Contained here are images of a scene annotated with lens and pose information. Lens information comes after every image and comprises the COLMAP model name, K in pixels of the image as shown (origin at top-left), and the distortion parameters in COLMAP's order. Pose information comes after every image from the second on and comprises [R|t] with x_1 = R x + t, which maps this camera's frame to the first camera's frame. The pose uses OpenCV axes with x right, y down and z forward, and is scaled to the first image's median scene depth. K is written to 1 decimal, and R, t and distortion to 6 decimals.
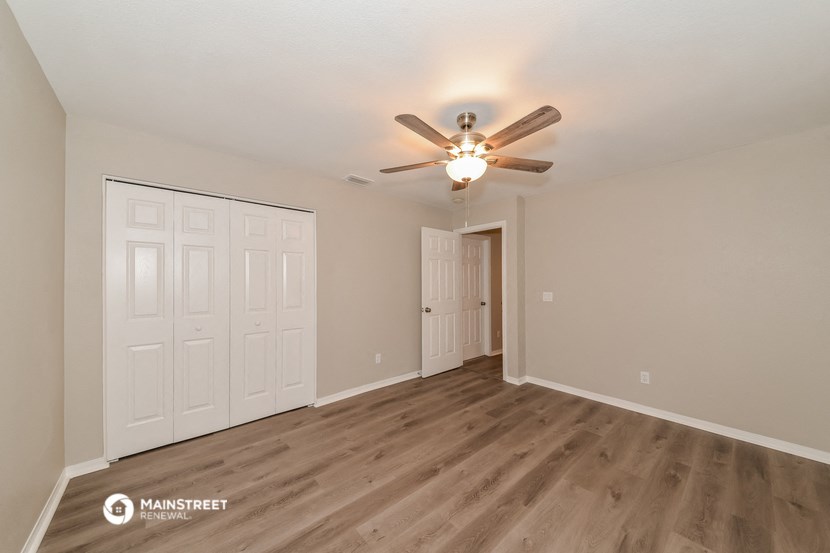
lens RADIAL K [[286.9, 0, 405.0], [0, 286.9, 278.5], [0, 0, 1]] dist [0.000095, -0.003023]
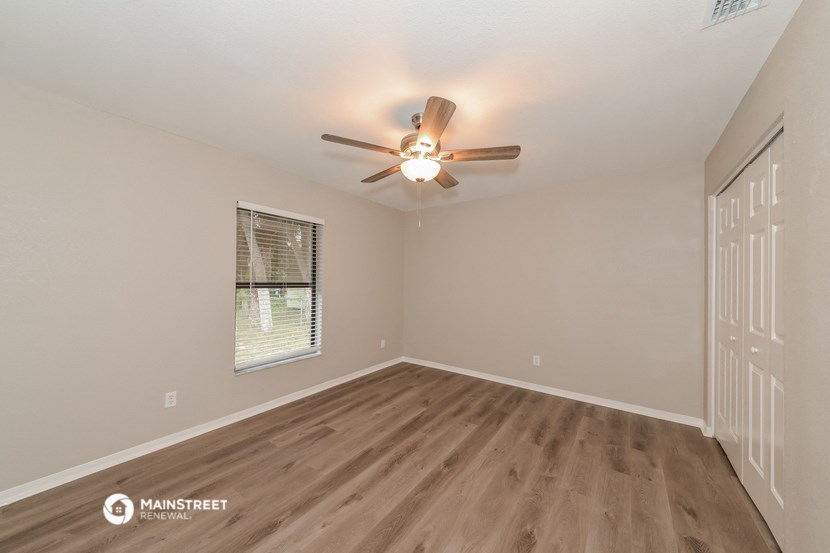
lens RADIAL K [[286.9, 0, 405.0], [0, 286.9, 278.5], [0, 0, 1]] dist [0.000095, -0.003023]
pose [[-0.974200, -0.009678, -0.225479, 0.483996], [-0.005262, 0.999783, -0.020179, 0.030501], [0.225625, -0.018472, -0.974039, 1.950338]]
